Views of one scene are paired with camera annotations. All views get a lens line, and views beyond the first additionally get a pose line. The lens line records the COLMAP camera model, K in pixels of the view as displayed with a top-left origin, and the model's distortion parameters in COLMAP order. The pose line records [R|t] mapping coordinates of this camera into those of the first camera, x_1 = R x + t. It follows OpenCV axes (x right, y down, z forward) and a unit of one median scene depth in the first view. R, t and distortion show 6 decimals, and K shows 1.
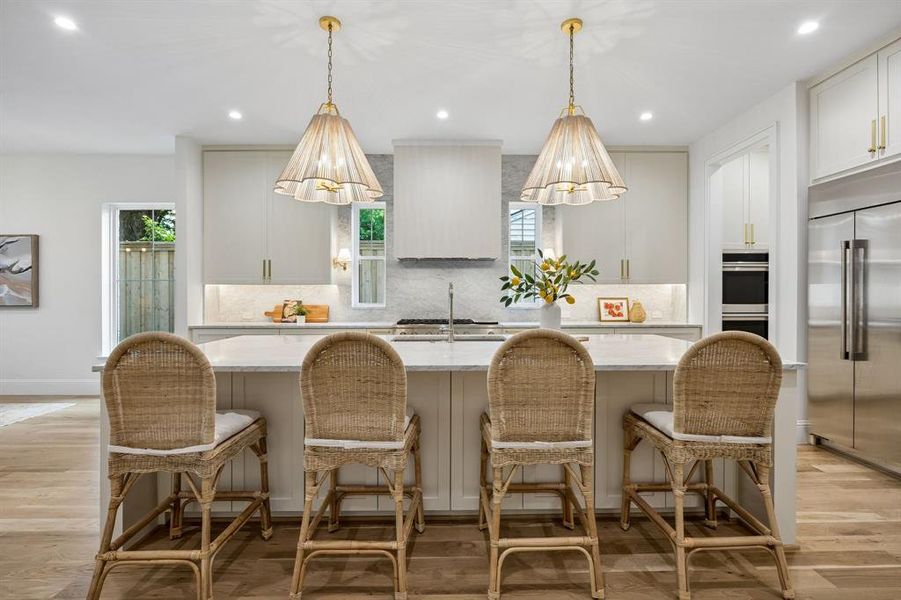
lens RADIAL K [[428.0, 0, 444.5], [0, 428.0, 292.0], [0, 0, 1]] dist [-0.005973, -0.000480]
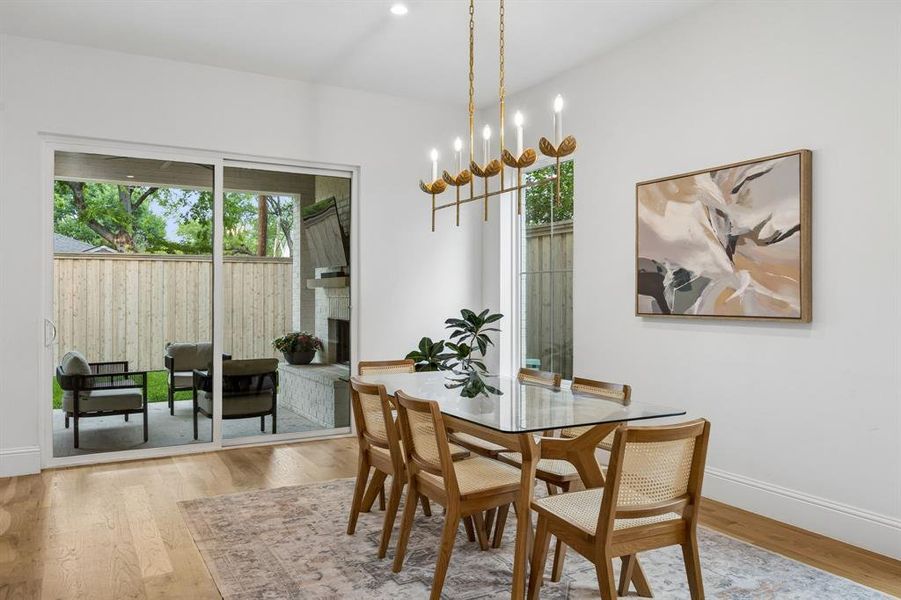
lens RADIAL K [[654.2, 0, 451.0], [0, 654.2, 301.0], [0, 0, 1]] dist [-0.006198, -0.000749]
pose [[0.486756, 0.010921, -0.873470, -0.574413], [0.001750, 0.999908, 0.013476, 0.005881], [0.873536, -0.008088, 0.486692, 0.379613]]
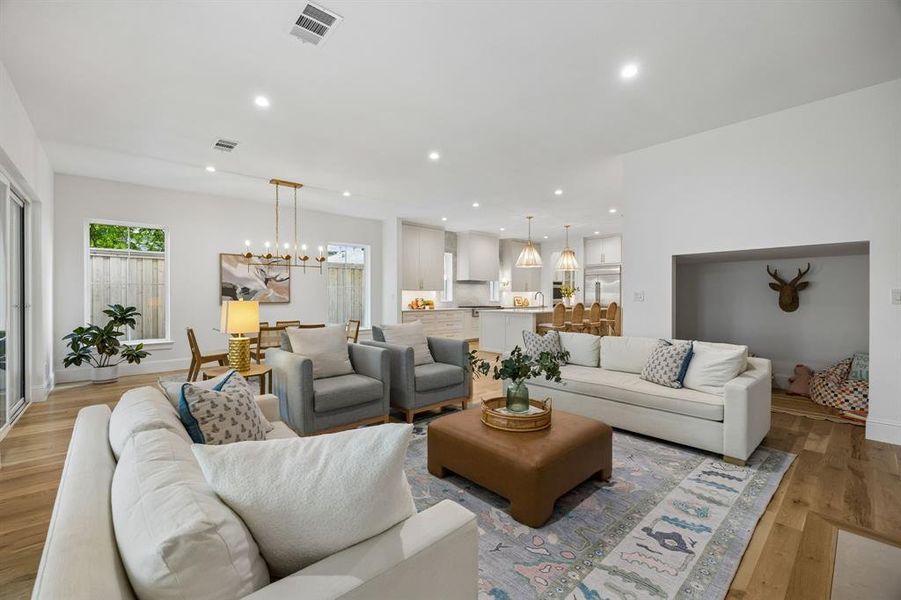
lens RADIAL K [[383.2, 0, 443.8], [0, 383.2, 299.8], [0, 0, 1]] dist [-0.005170, -0.000379]
pose [[0.754669, -0.005905, 0.656079, -1.488894], [-0.005815, 0.999860, 0.015689, -0.002735], [-0.656079, -0.015655, 0.754529, -0.471855]]
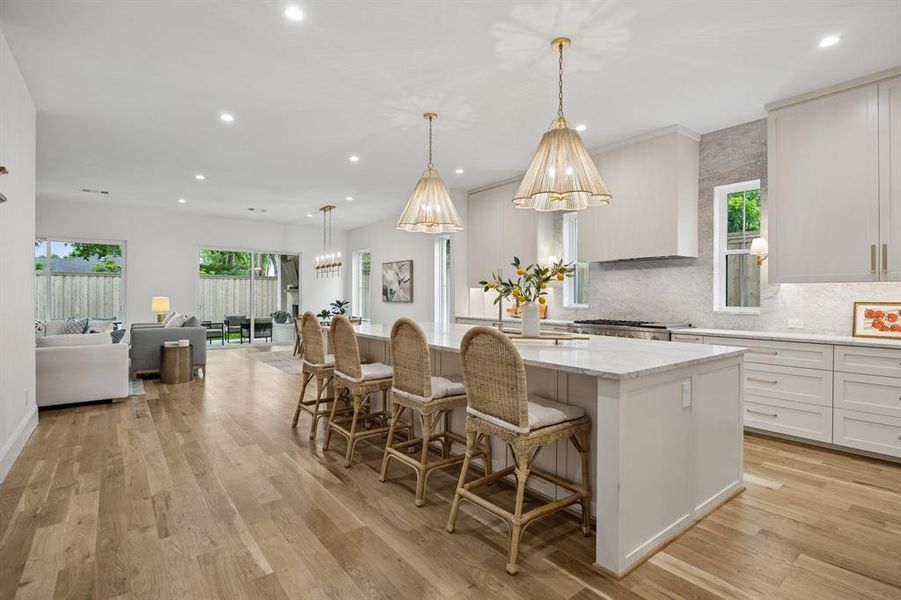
lens RADIAL K [[428.0, 0, 445.1], [0, 428.0, 299.0], [0, 0, 1]] dist [-0.005973, -0.000480]
pose [[0.604928, 0.010574, -0.796210, 0.506540], [0.001481, 0.999895, 0.014404, -0.002226], [0.796279, -0.009892, 0.604849, 0.063556]]
